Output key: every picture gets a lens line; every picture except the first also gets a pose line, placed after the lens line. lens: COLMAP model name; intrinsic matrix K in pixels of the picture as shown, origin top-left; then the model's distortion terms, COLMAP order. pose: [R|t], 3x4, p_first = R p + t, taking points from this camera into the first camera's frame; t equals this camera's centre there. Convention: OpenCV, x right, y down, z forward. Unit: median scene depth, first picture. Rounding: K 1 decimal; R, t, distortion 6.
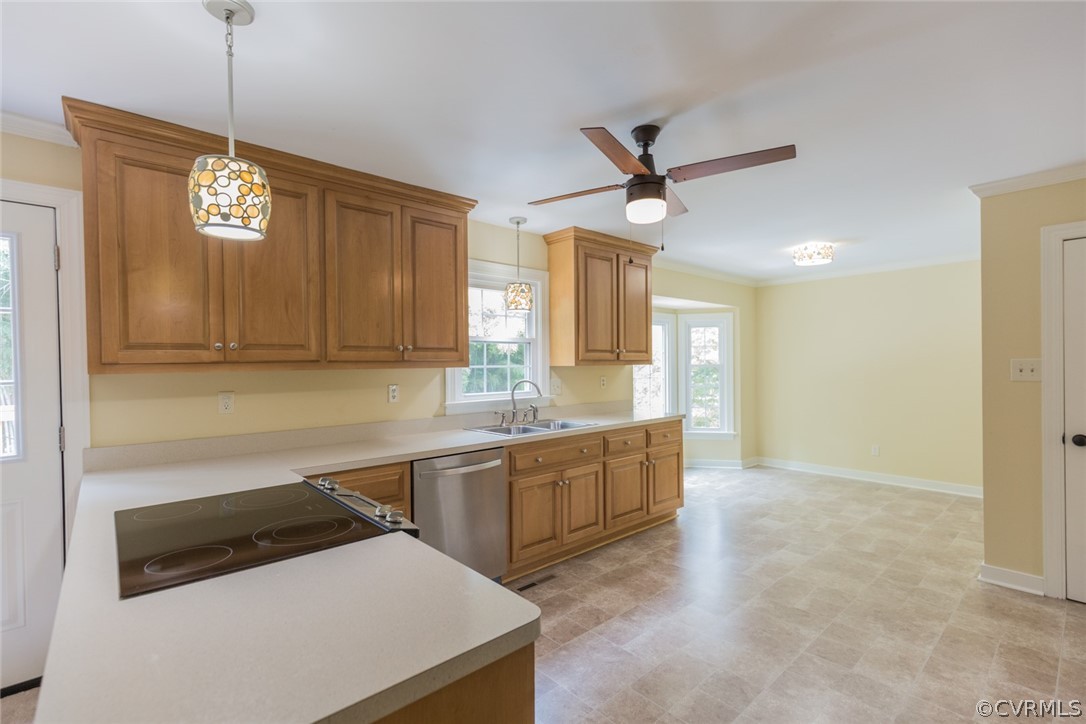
lens RADIAL K [[485.8, 0, 547.7], [0, 485.8, 366.0], [0, 0, 1]] dist [0.003483, -0.000447]
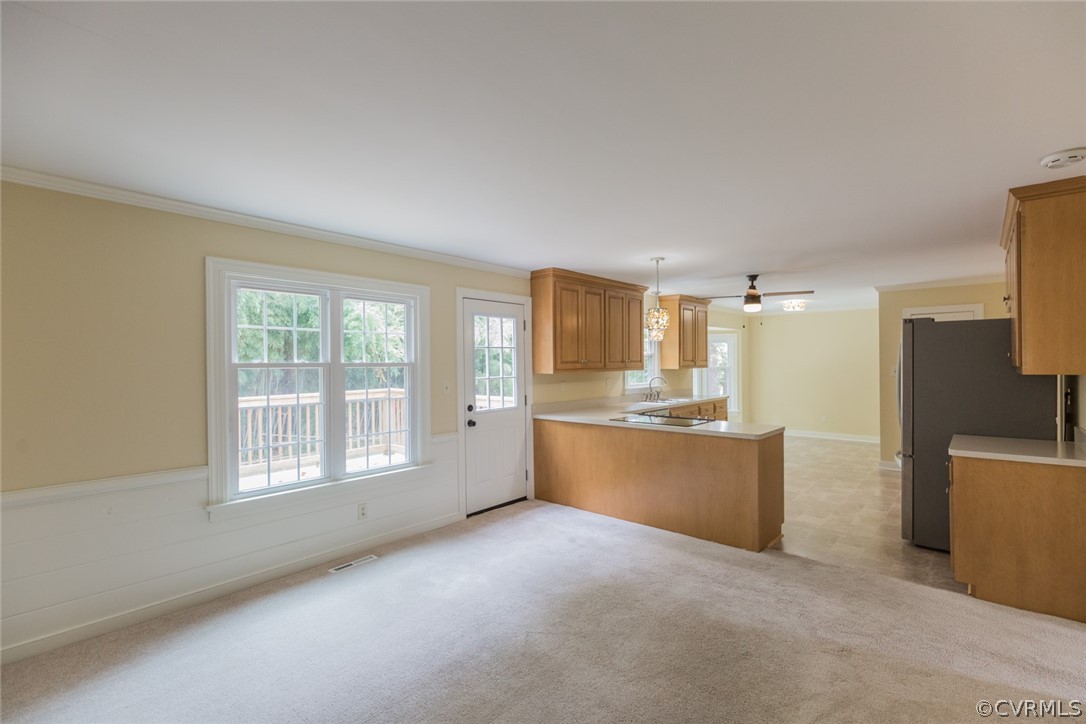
lens RADIAL K [[485.6, 0, 547.6], [0, 485.6, 363.7], [0, 0, 1]] dist [0.009953, 0.000125]
pose [[0.993677, 0.001676, 0.112267, -0.728978], [-0.001380, 0.999995, -0.002712, -0.016440], [-0.112271, 0.002540, 0.993674, -0.881972]]
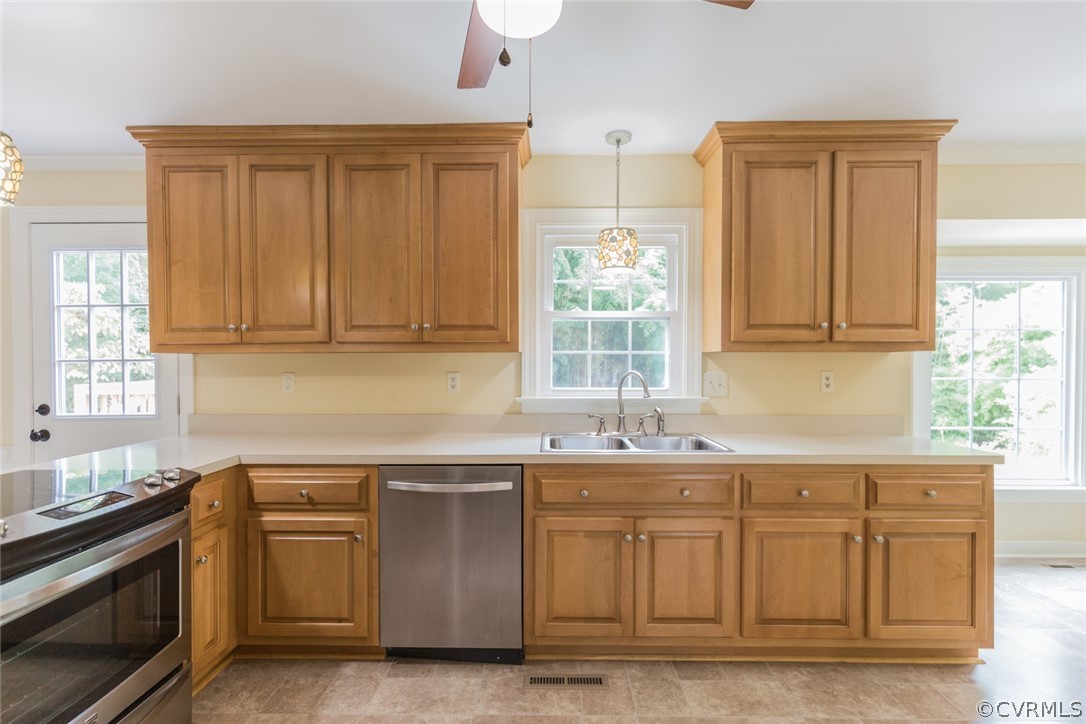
lens RADIAL K [[492.1, 0, 544.8], [0, 492.1, 365.7], [0, 0, 1]] dist [0.002143, 0.000276]
pose [[0.735163, 0.016714, -0.677685, 0.353836], [-0.009668, 0.999853, 0.014172, 0.012647], [0.677822, -0.003866, 0.735216, 0.441048]]
